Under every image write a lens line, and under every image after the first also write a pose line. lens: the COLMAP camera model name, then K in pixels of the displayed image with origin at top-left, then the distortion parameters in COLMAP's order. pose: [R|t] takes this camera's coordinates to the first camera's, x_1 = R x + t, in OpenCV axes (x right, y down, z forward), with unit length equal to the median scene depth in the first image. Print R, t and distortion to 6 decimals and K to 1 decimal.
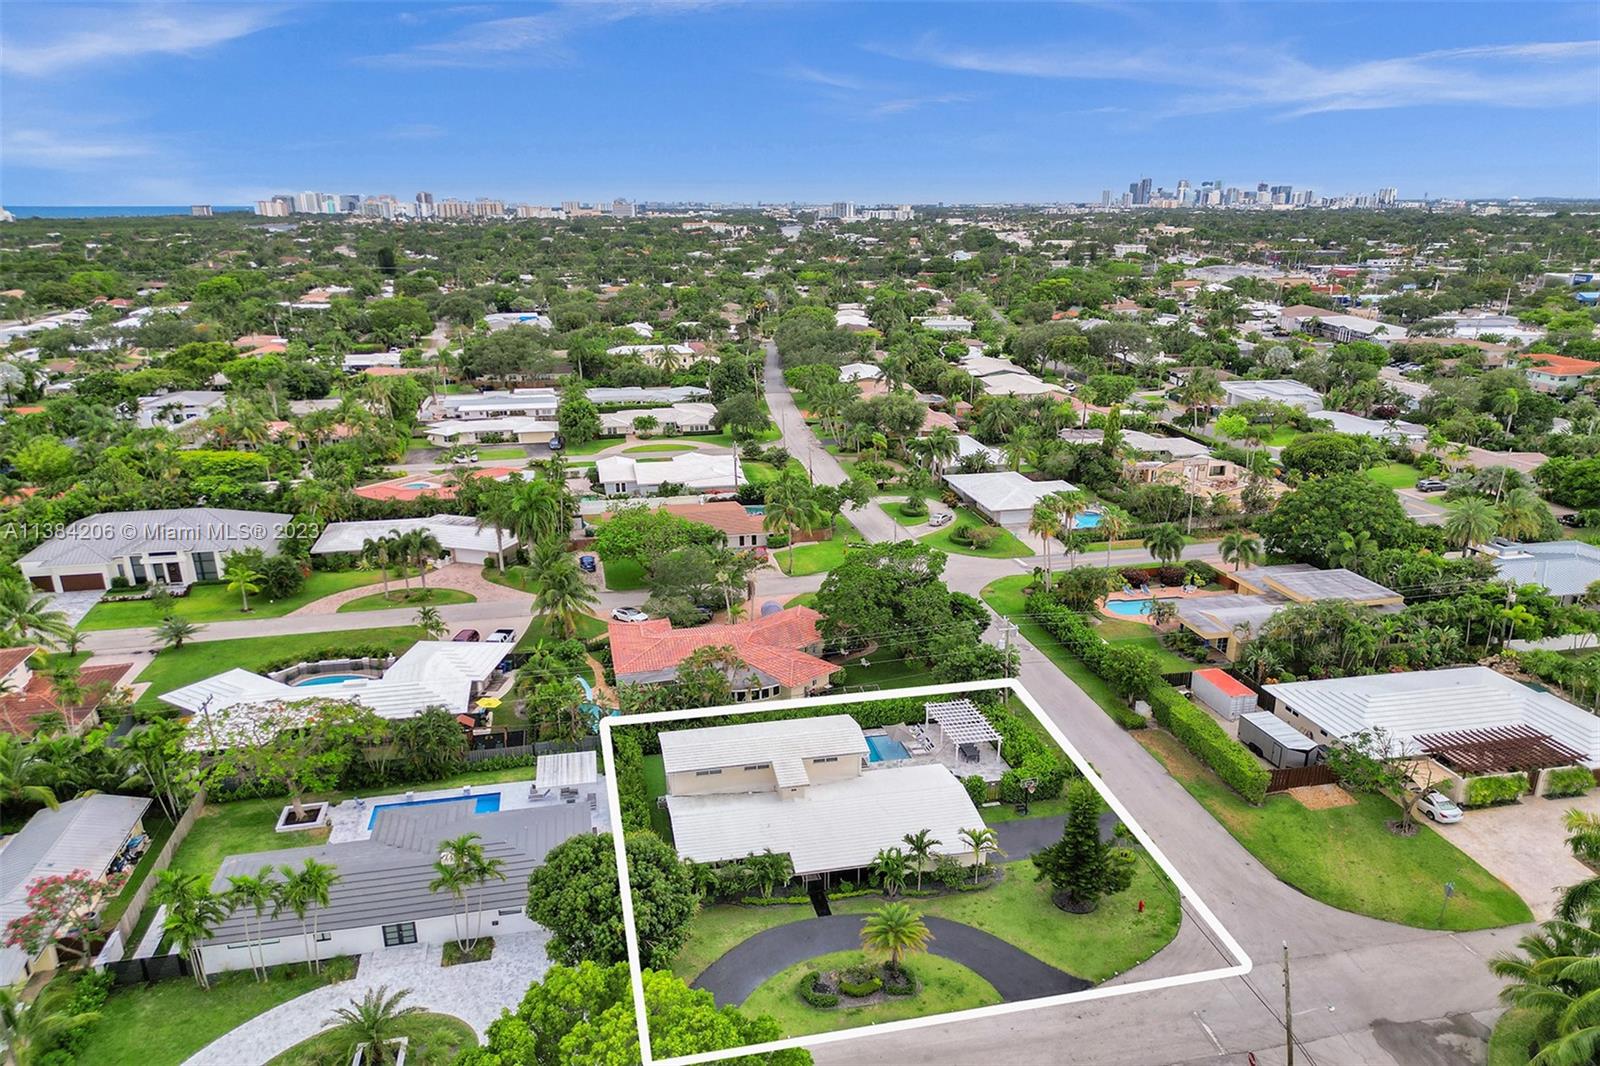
lens RADIAL K [[1125.4, 0, 789.5], [0, 1125.4, 532.0], [0, 0, 1]] dist [0.068703, -0.066949]
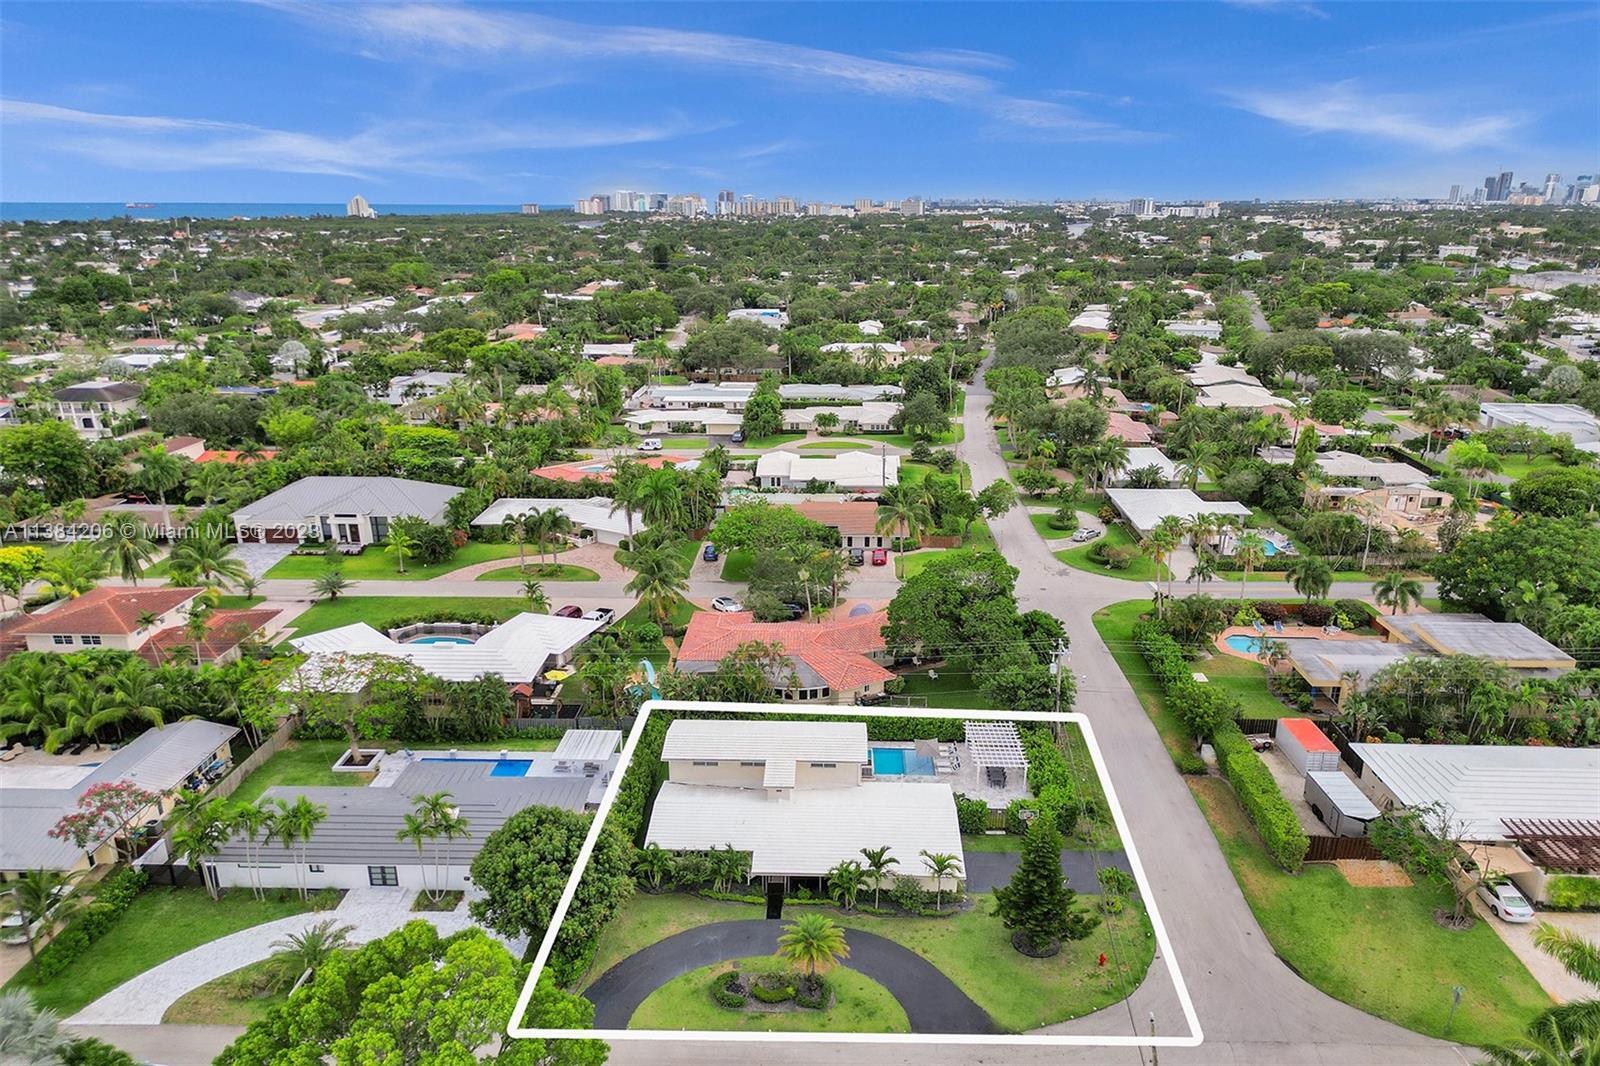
lens RADIAL K [[1125.4, 0, 789.5], [0, 1125.4, 532.0], [0, 0, 1]] dist [0.068703, -0.066949]
pose [[0.969788, 0.070269, -0.233609, 0.122829], [-0.069783, 0.997508, 0.010356, -0.006303], [0.233755, 0.006259, 0.972275, 0.013884]]
